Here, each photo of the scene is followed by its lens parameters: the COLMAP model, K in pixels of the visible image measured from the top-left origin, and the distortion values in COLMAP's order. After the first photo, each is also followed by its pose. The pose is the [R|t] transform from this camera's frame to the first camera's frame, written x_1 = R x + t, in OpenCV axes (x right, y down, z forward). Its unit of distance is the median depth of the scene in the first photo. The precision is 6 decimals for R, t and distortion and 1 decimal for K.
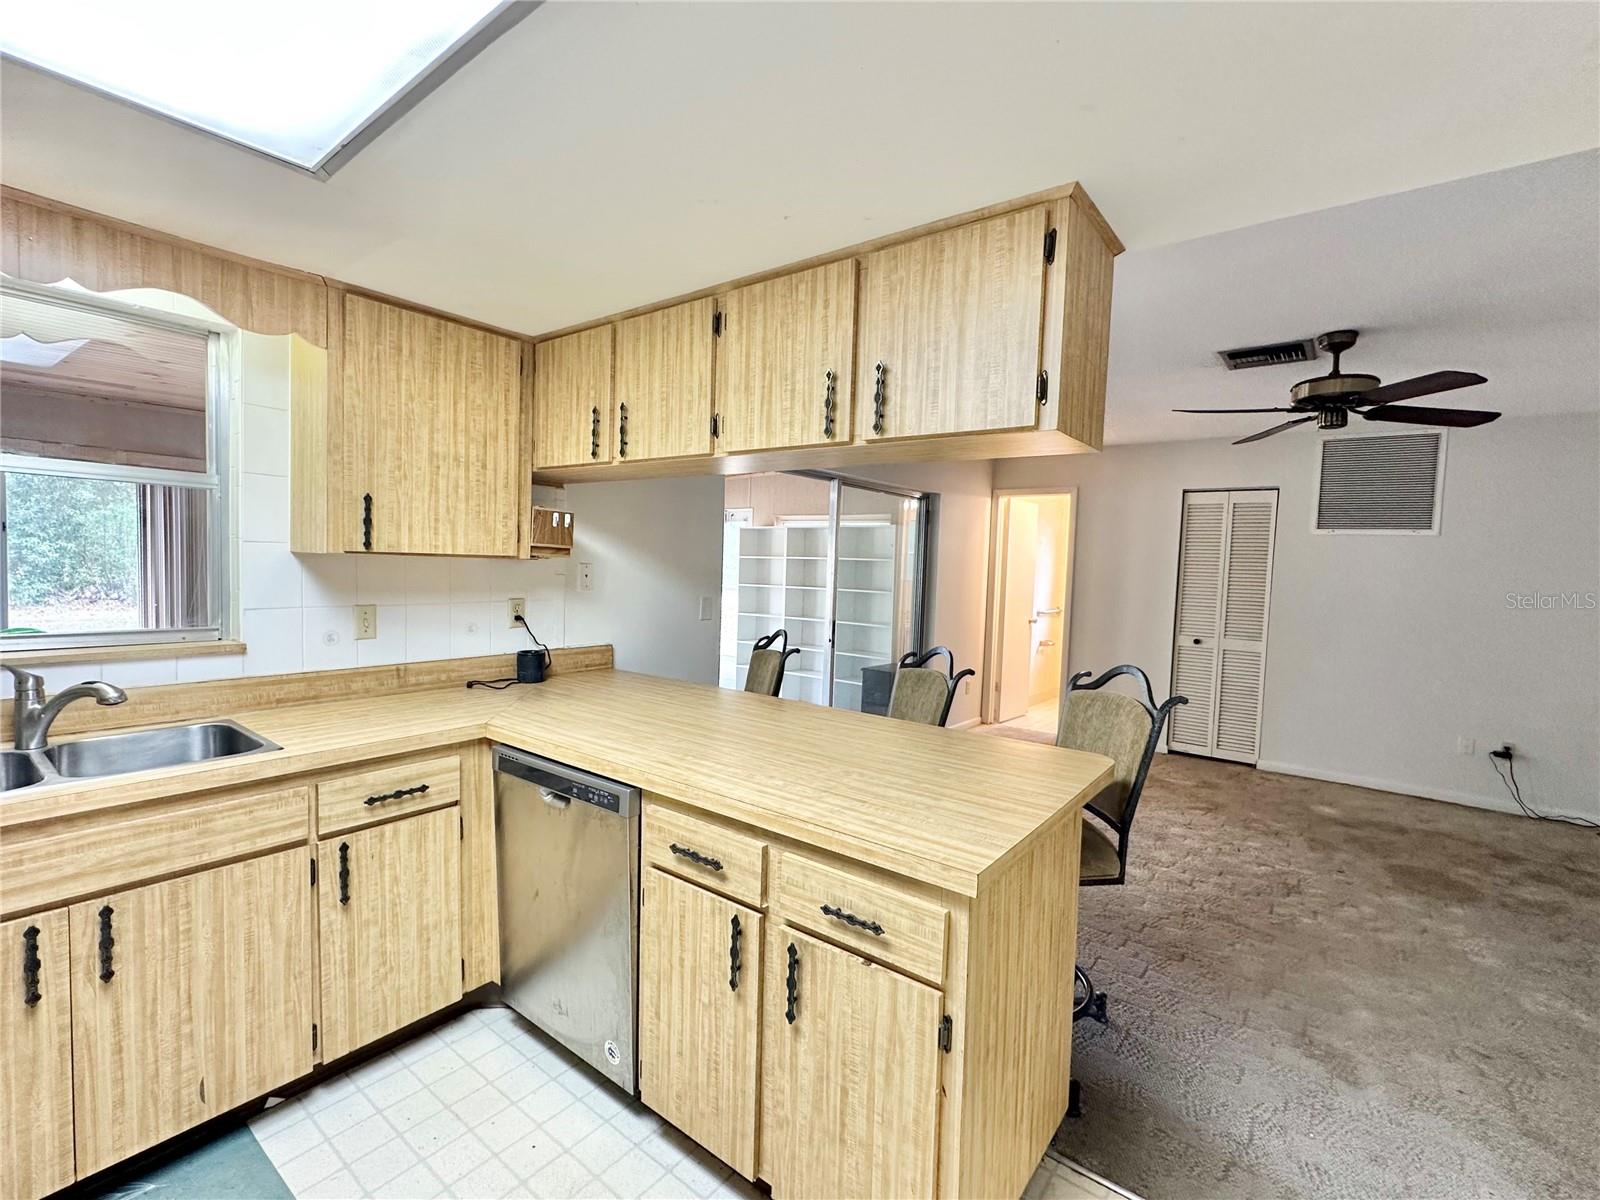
lens RADIAL K [[719.3, 0, 800.0], [0, 719.3, 600.0], [0, 0, 1]] dist [-0.002624, 0.000246]
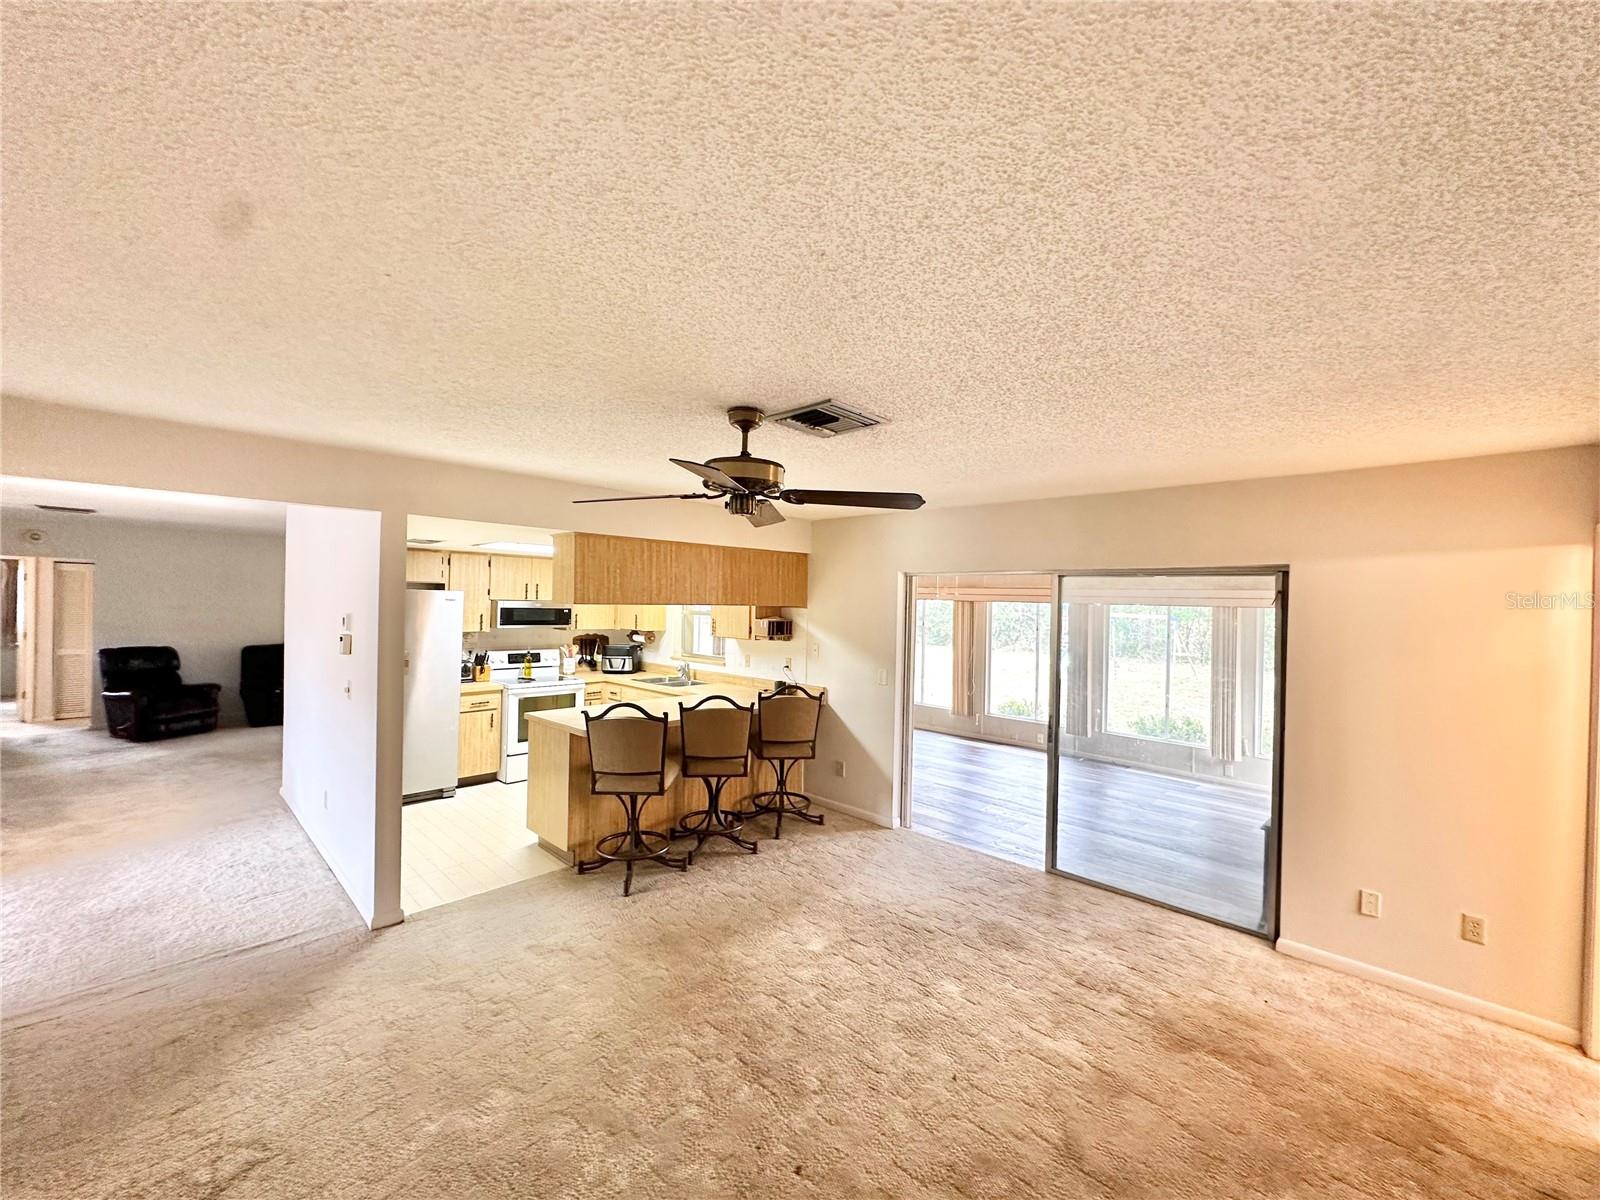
lens RADIAL K [[638.6, 0, 800.0], [0, 638.6, 600.0], [0, 0, 1]] dist [-0.002953, 0.000281]
pose [[-0.107391, -0.039616, -0.993427, 2.391635], [-0.077779, 0.996478, -0.031329, -0.184536], [0.991170, 0.073904, -0.110094, 1.846091]]
